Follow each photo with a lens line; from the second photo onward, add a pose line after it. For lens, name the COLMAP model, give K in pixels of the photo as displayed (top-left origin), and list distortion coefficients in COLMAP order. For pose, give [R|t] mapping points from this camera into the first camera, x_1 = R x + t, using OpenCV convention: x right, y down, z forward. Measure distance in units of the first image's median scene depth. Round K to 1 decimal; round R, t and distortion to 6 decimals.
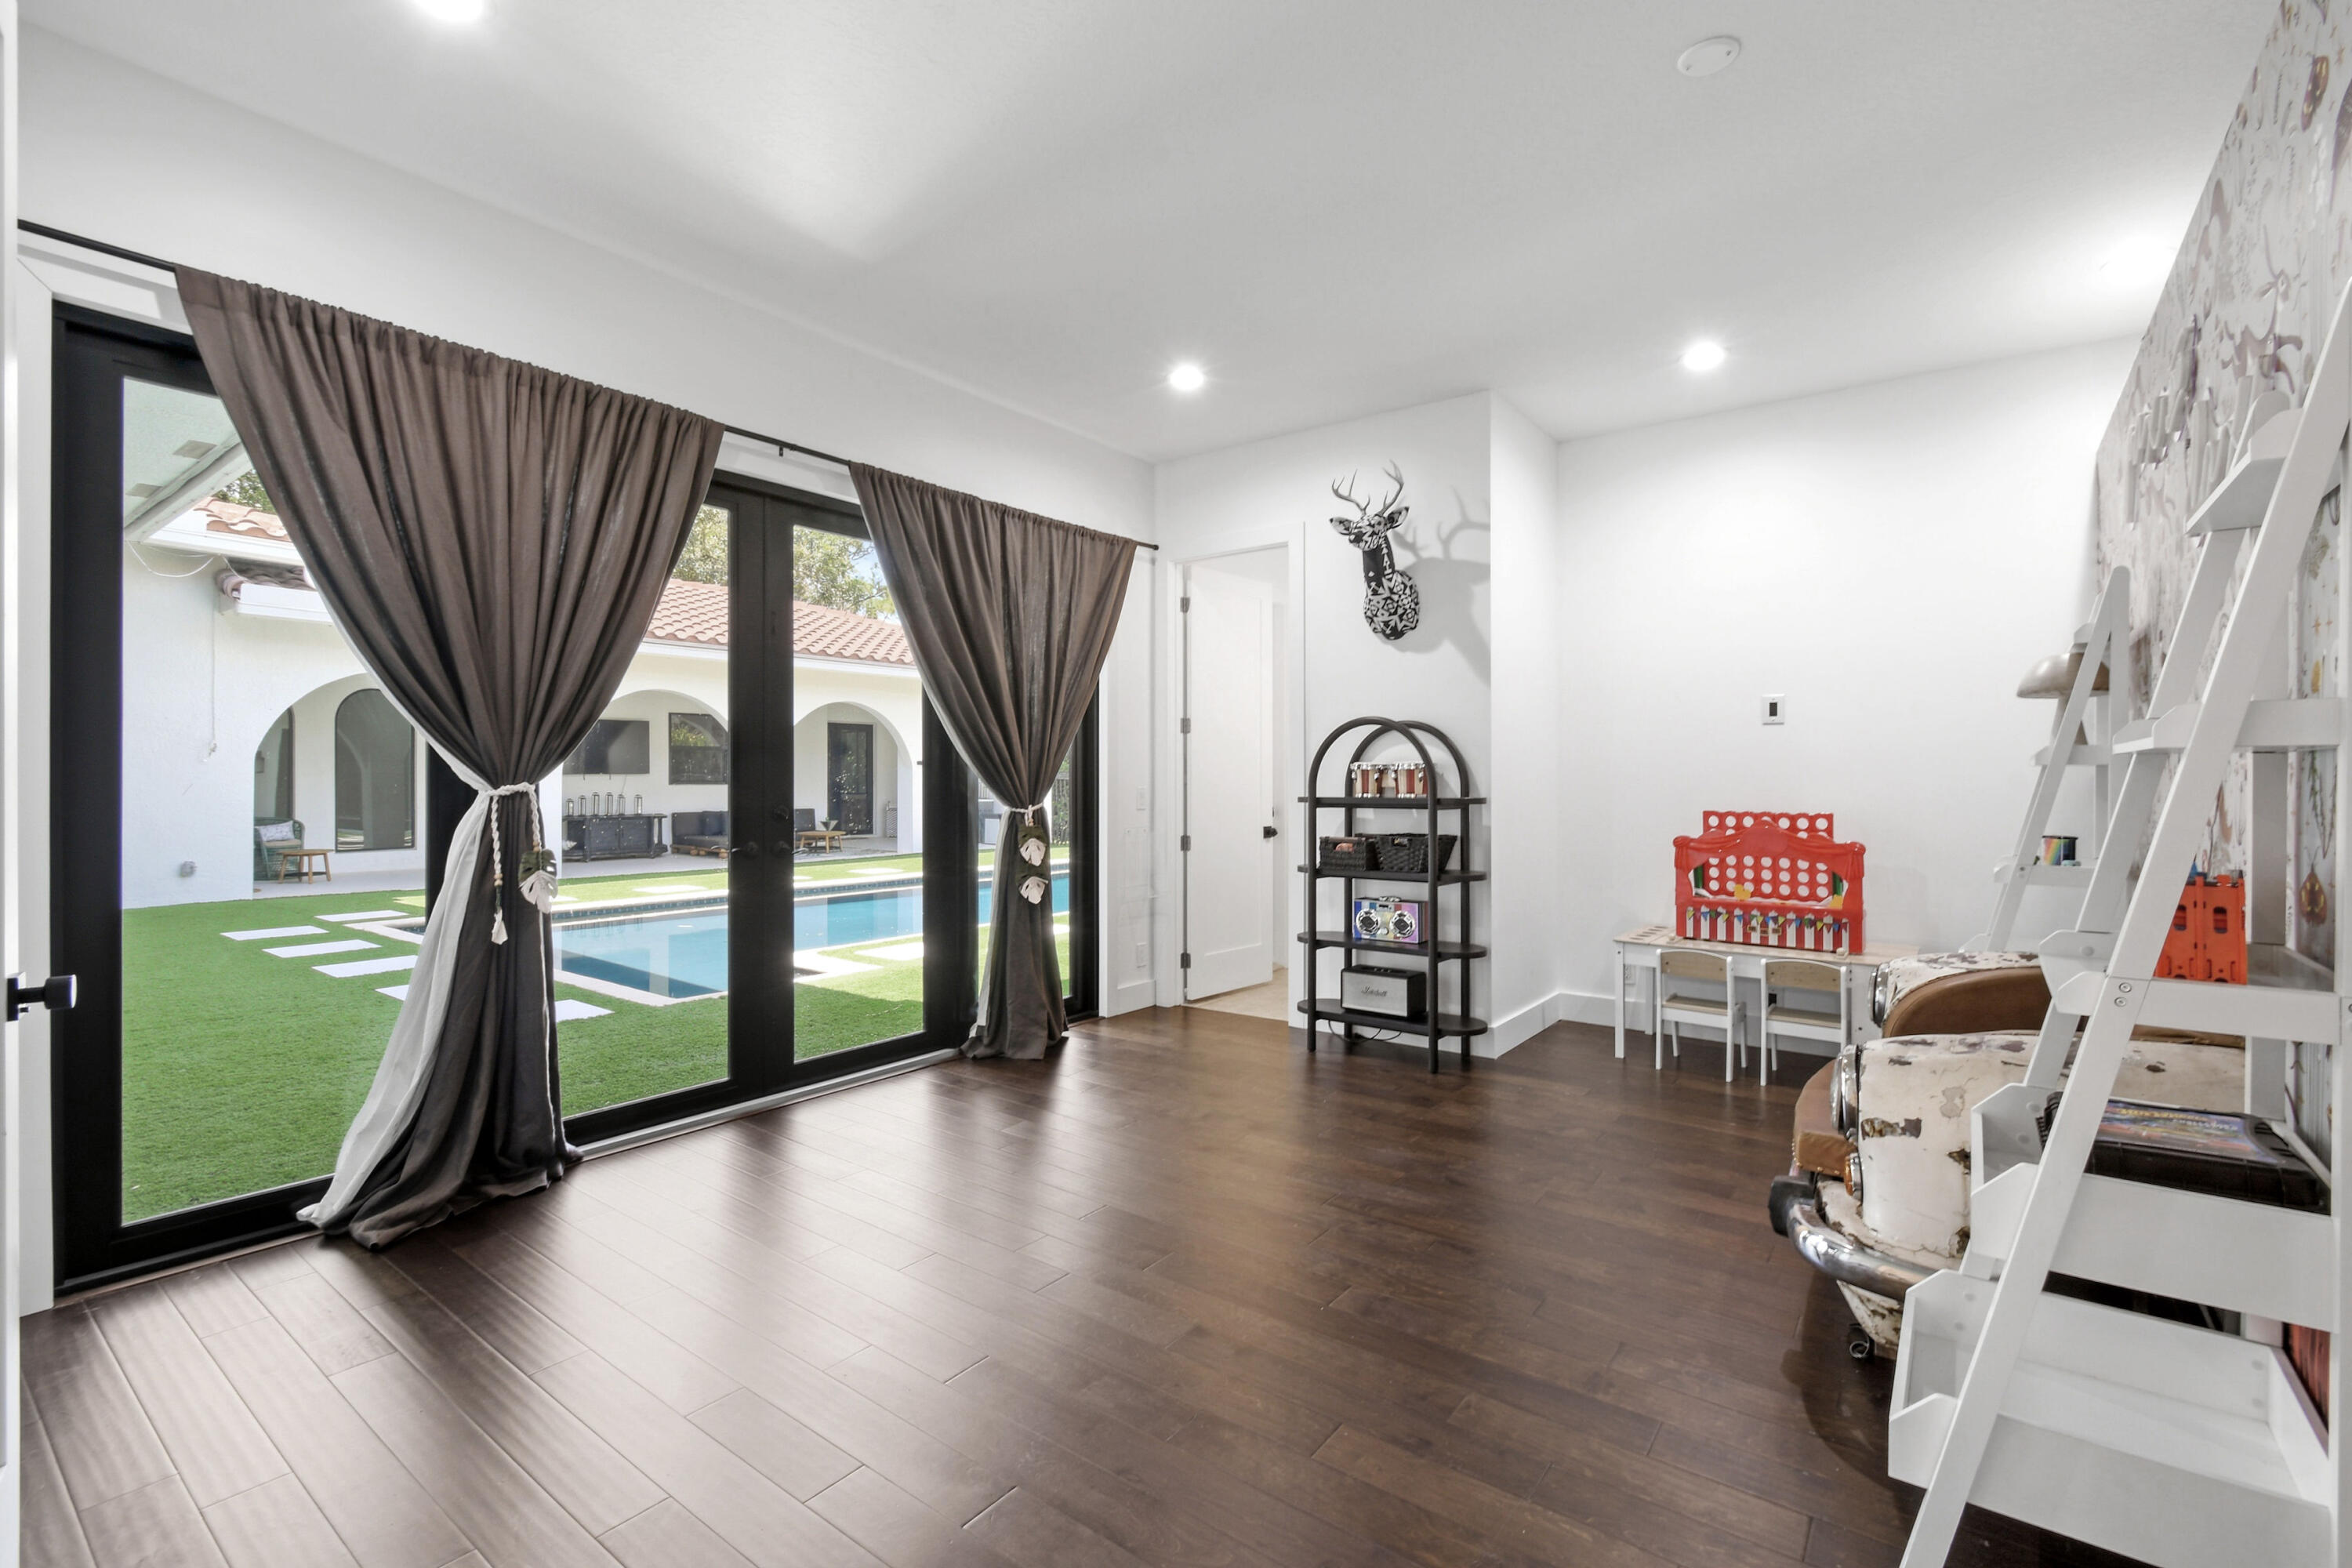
lens RADIAL K [[1052.3, 0, 1191.6], [0, 1052.3, 767.8], [0, 0, 1]] dist [-0.001671, 0.000239]
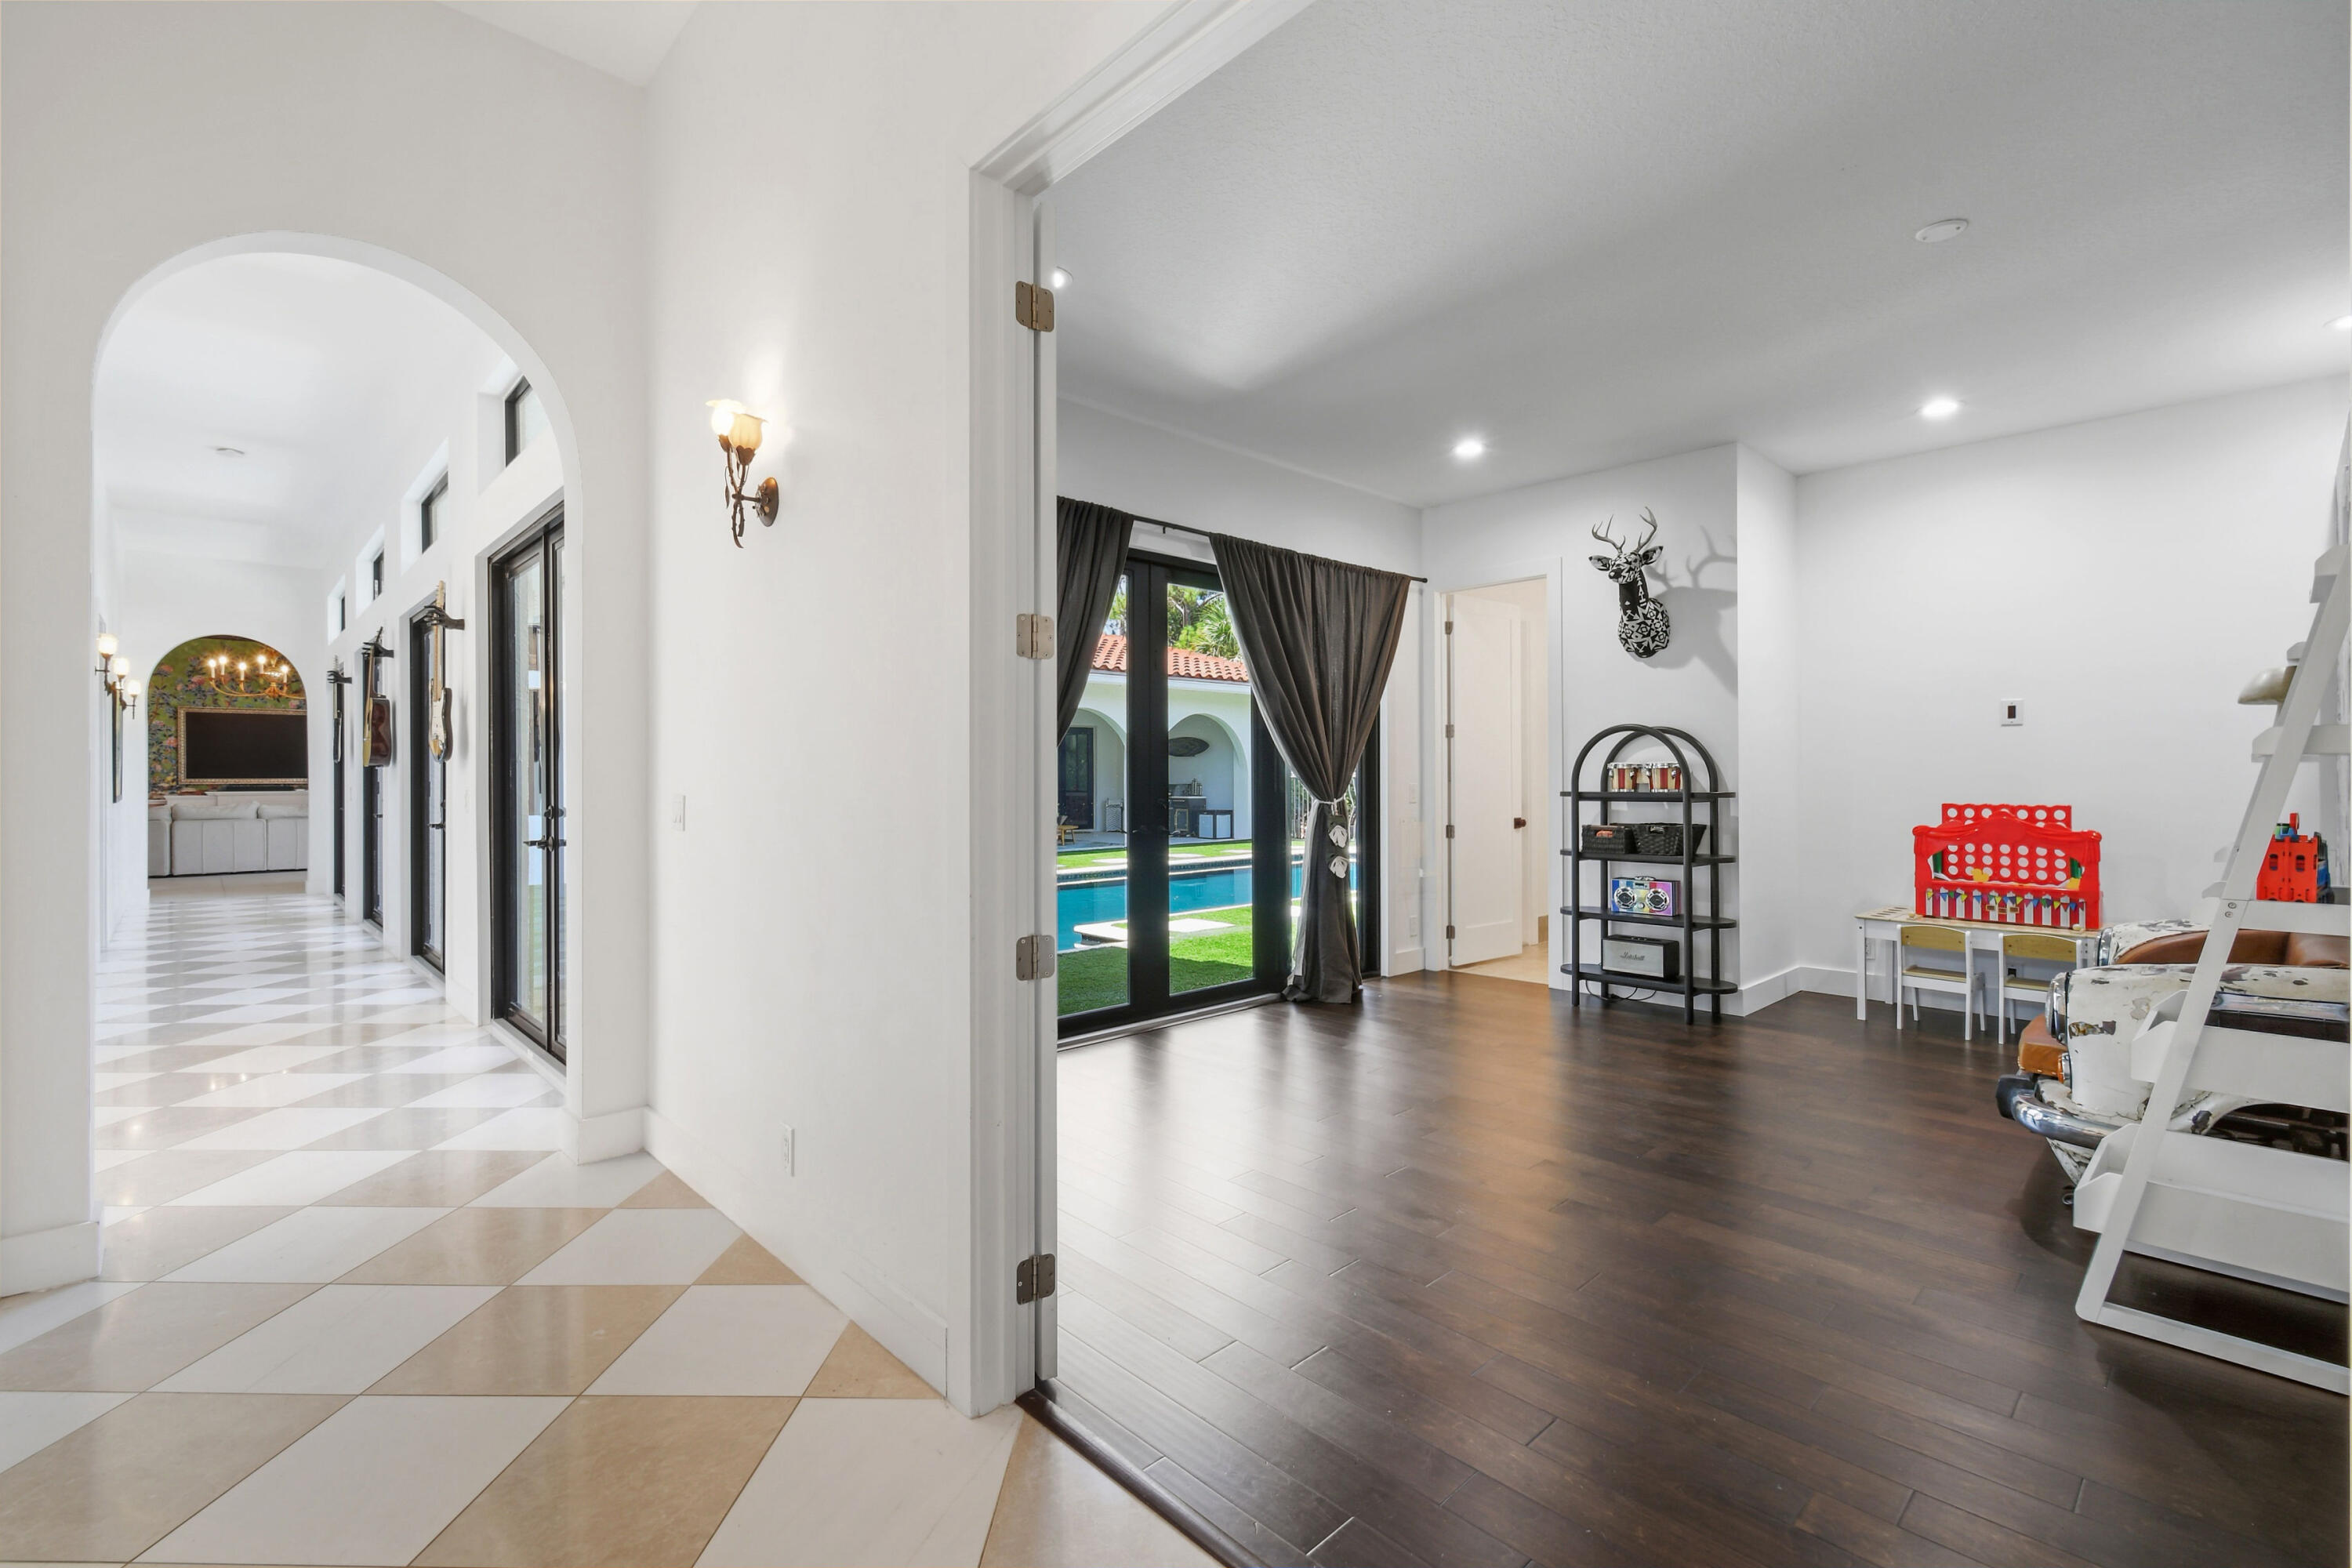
lens RADIAL K [[1044.4, 0, 1189.6], [0, 1044.4, 762.8], [0, 0, 1]] dist [0.003600, -0.000452]
pose [[0.985060, -0.005481, -0.172125, -0.115690], [0.004923, 0.999981, -0.003669, -0.002636], [0.172142, 0.002767, 0.985068, -0.246367]]
